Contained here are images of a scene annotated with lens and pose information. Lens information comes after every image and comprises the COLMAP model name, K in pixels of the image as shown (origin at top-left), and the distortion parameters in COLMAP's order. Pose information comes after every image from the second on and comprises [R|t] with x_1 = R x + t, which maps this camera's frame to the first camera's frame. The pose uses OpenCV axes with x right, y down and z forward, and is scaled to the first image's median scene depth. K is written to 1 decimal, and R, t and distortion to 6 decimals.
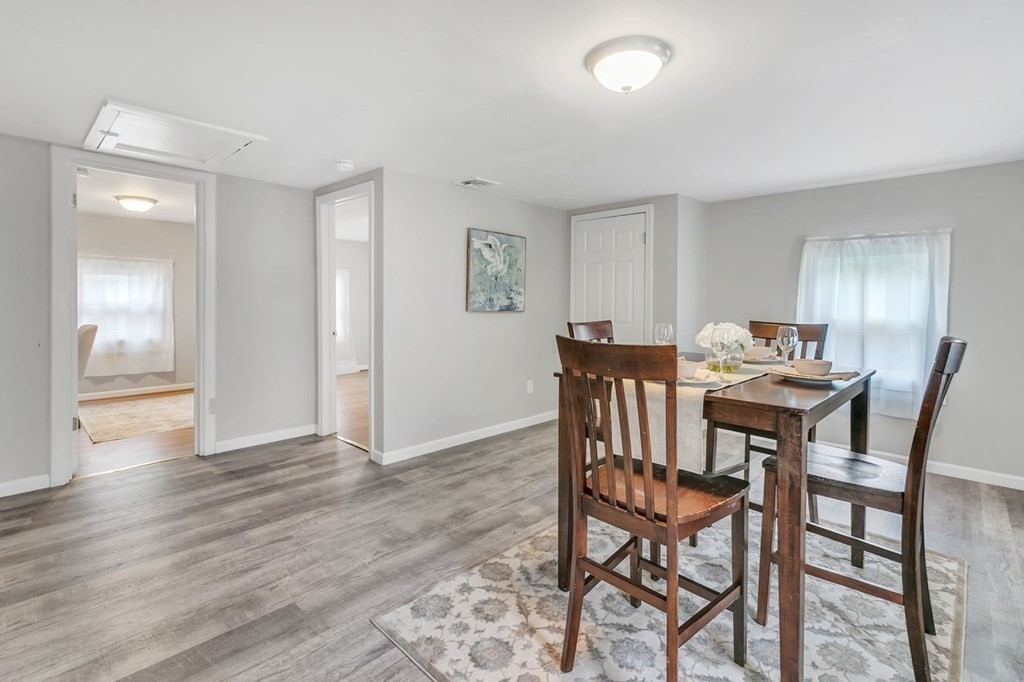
lens RADIAL K [[484.8, 0, 512.6], [0, 484.8, 306.3], [0, 0, 1]] dist [0.000137, 0.000144]
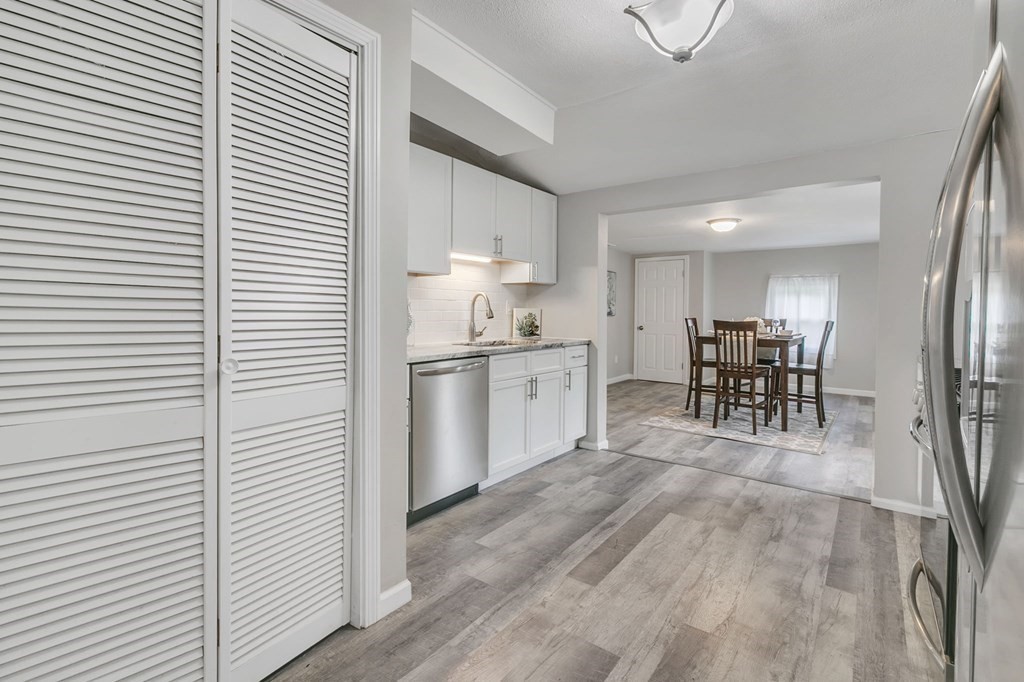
lens RADIAL K [[484.8, 0, 512.6], [0, 484.8, 306.3], [0, 0, 1]] dist [0.000137, 0.000144]
pose [[0.994372, -0.000284, 0.105947, -0.567647], [0.002035, 0.999863, -0.016421, 0.007801], [-0.105928, 0.016544, 0.994236, -0.738517]]
